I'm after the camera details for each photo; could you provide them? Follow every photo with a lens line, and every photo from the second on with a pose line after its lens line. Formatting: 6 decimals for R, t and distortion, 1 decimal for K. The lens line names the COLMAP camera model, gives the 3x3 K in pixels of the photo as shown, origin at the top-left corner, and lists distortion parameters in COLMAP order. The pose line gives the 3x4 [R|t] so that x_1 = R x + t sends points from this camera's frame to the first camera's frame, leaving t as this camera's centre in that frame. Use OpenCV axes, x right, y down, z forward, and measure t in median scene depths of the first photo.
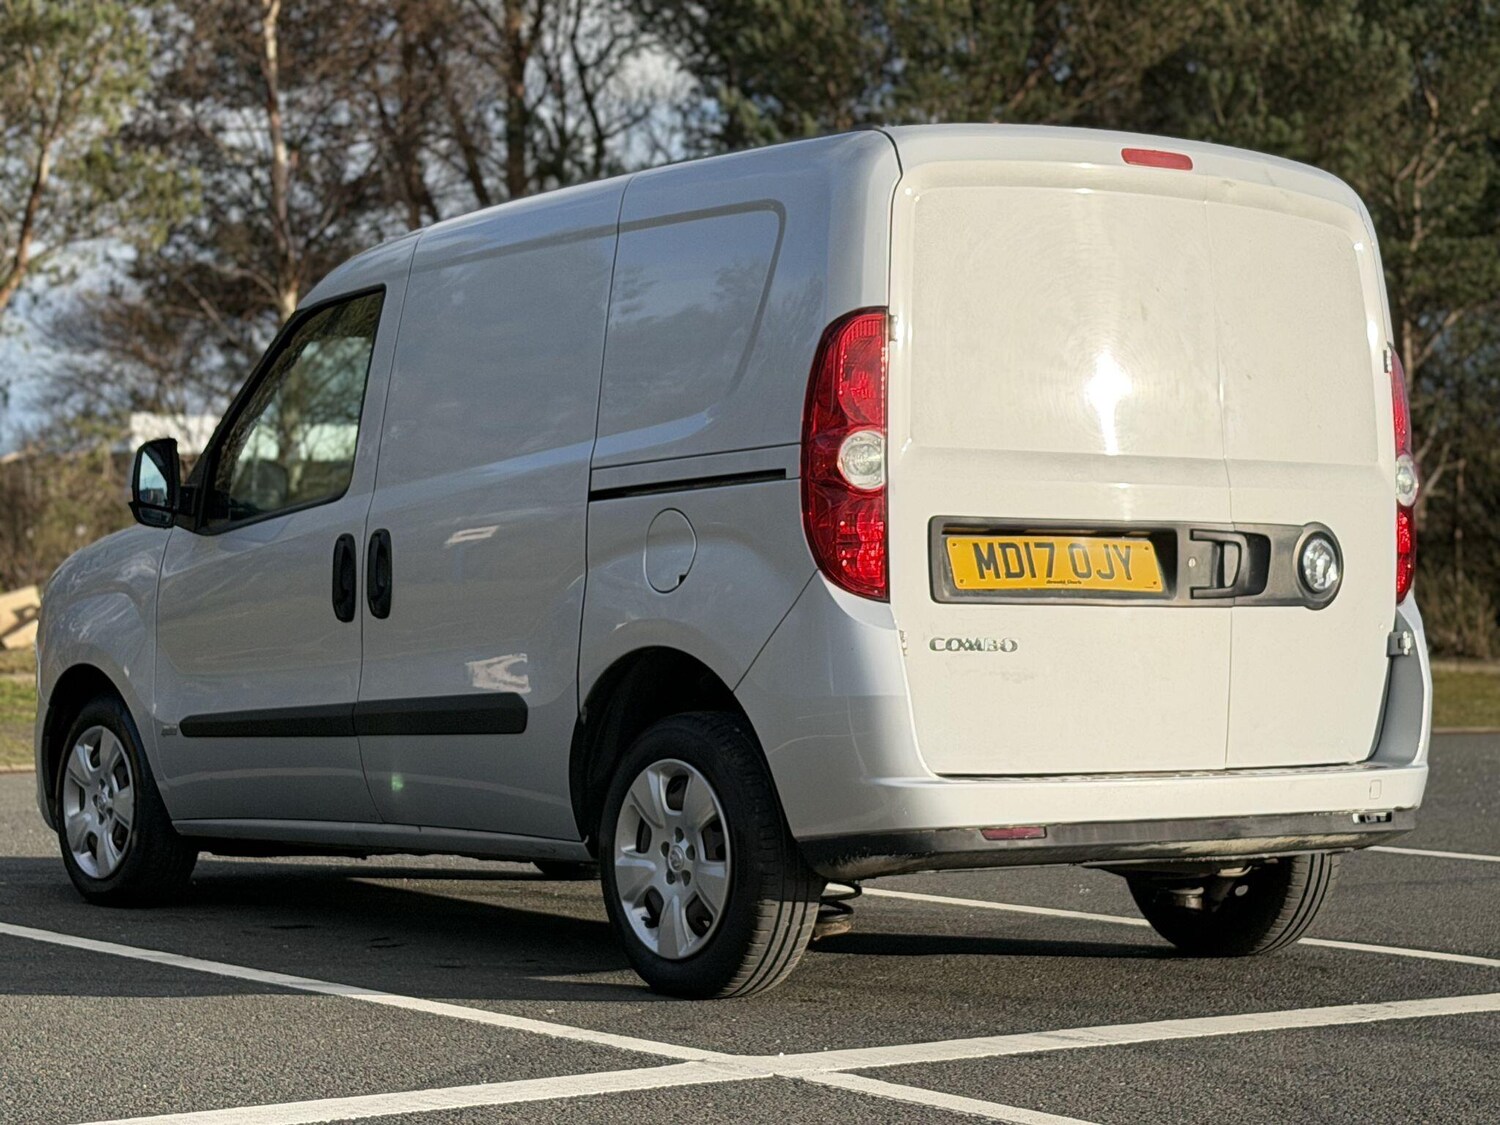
lens RADIAL K [[3322.6, 0, 750.0], [0, 3322.6, 562.5], [0, 0, 1]] dist [0.134499, 0.283027]
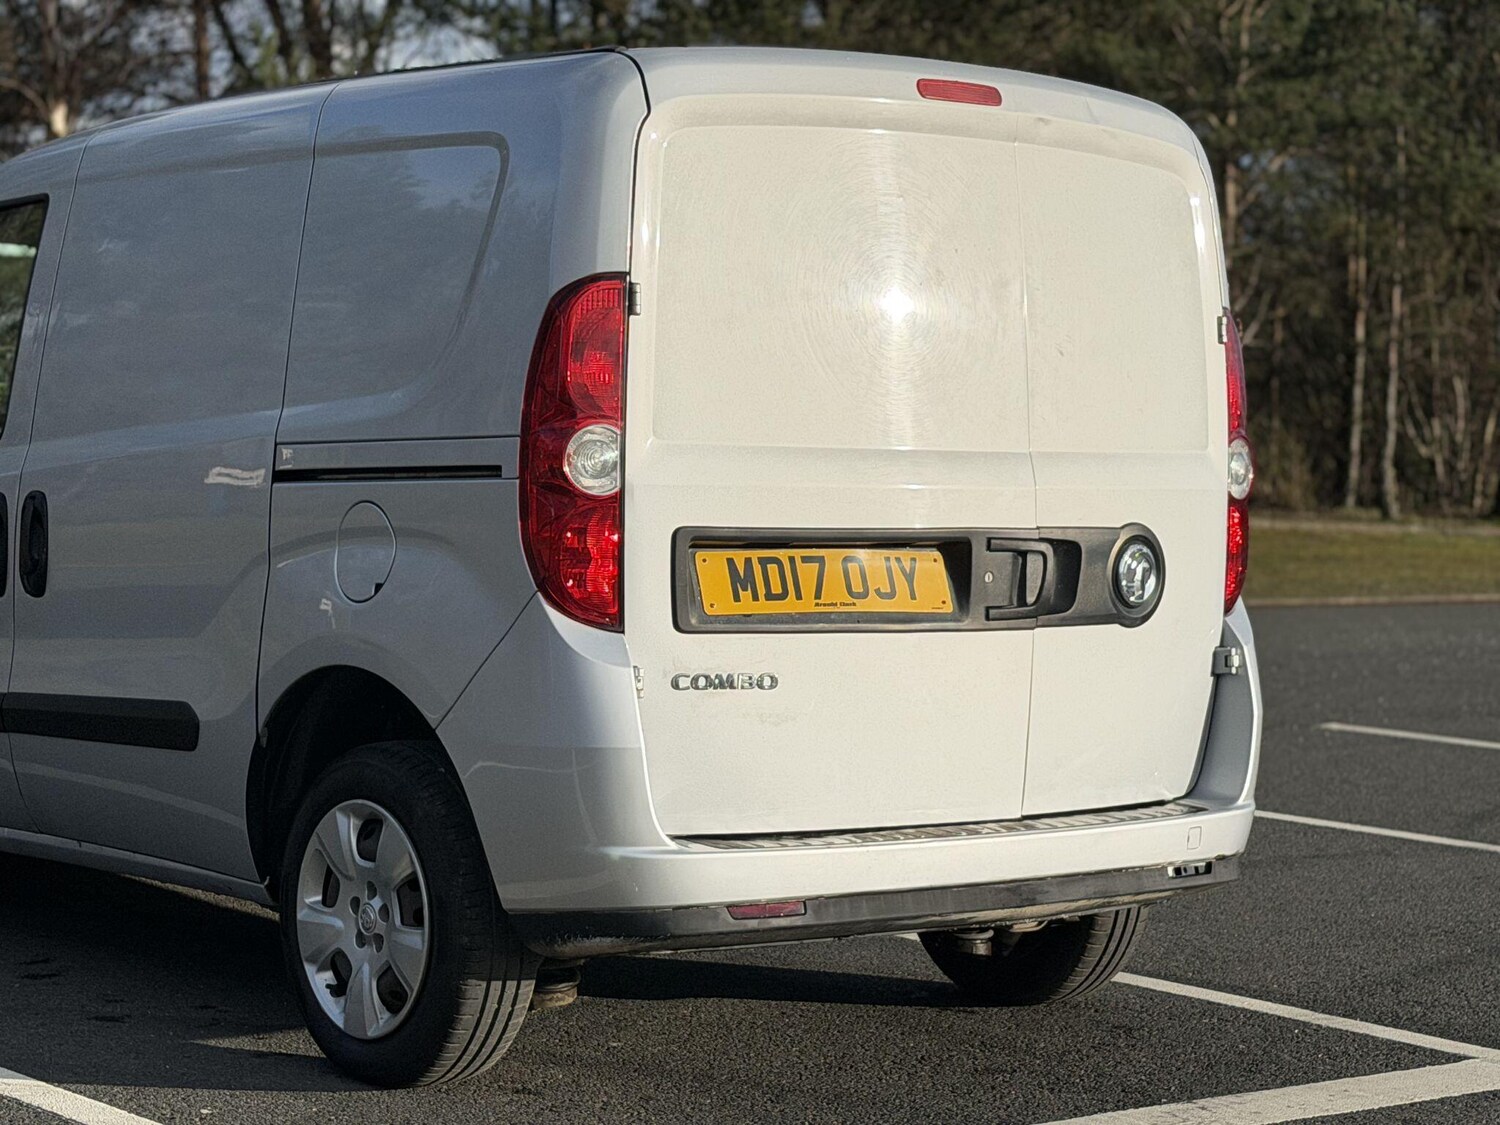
lens RADIAL K [[3322.6, 0, 750.0], [0, 3322.6, 562.5], [0, 0, 1]] dist [0.134499, 0.283027]
pose [[0.998276, 0.018485, 0.055706, 0.025612], [-0.021780, 0.998013, 0.059132, -0.052188], [-0.054502, -0.060243, 0.996695, 0.165177]]
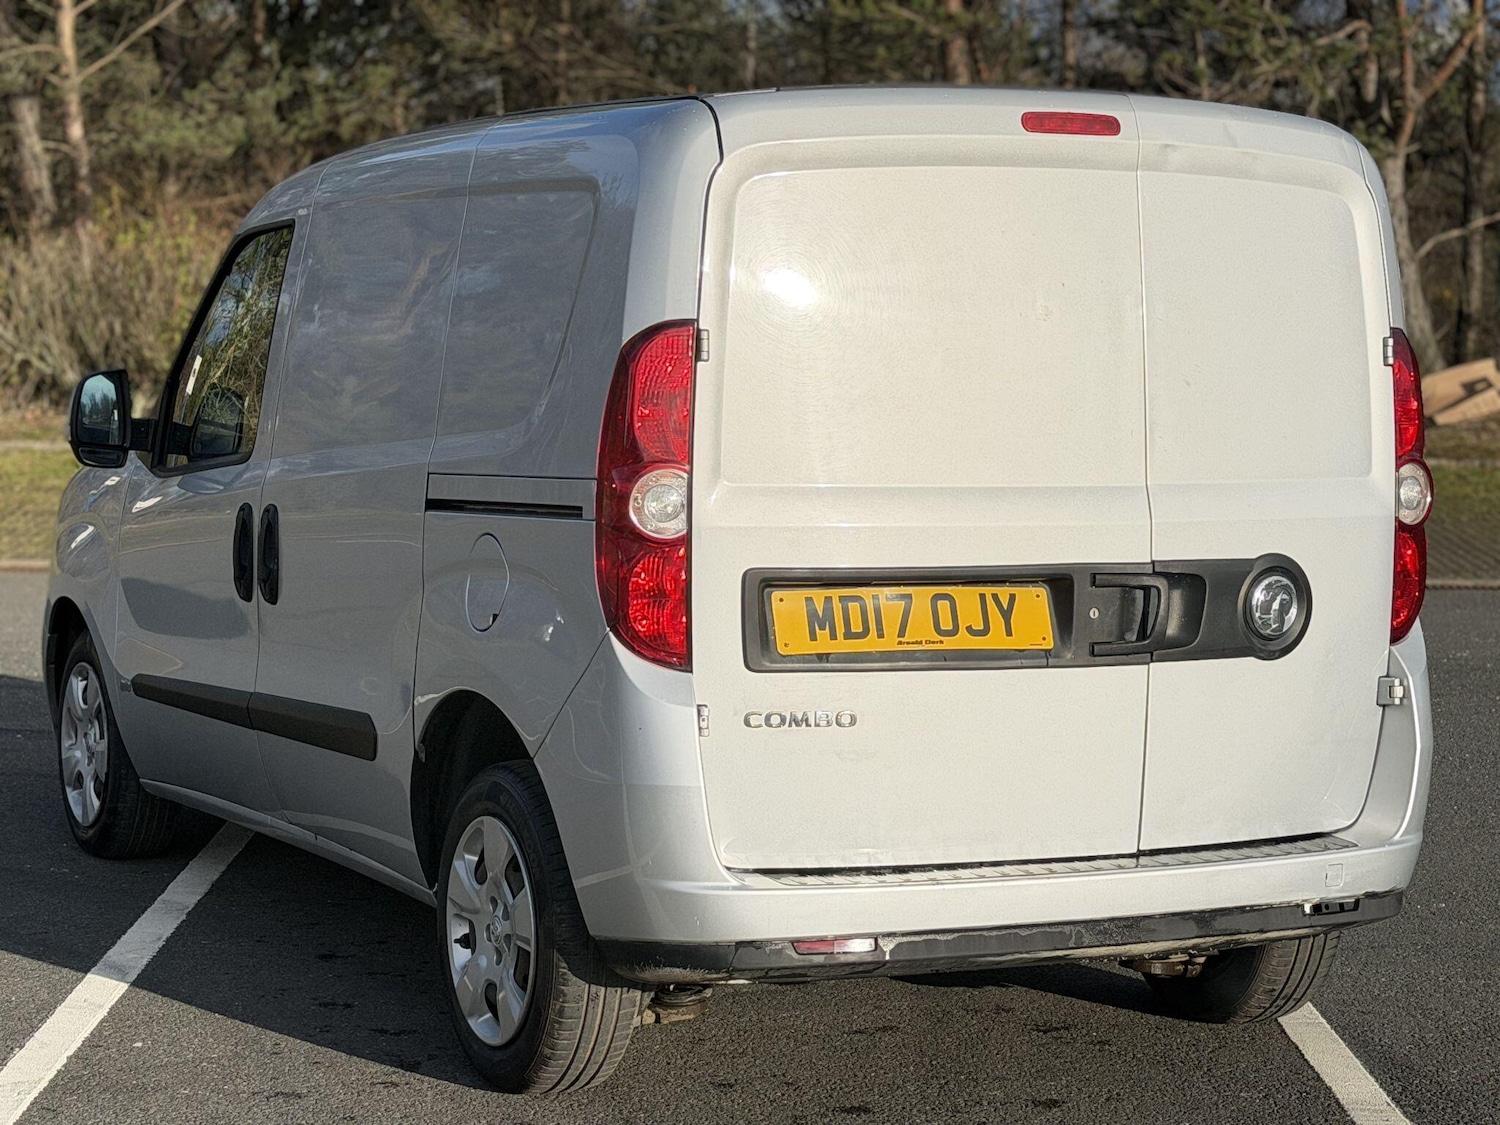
lens RADIAL K [[3322.6, 0, 750.0], [0, 3322.6, 562.5], [0, 0, 1]] dist [0.134499, 0.283027]
pose [[0.985630, 0.026440, -0.166837, 0.186932], [-0.010745, 0.995487, 0.094285, -0.090747], [0.168577, -0.091137, 0.981466, 0.164885]]
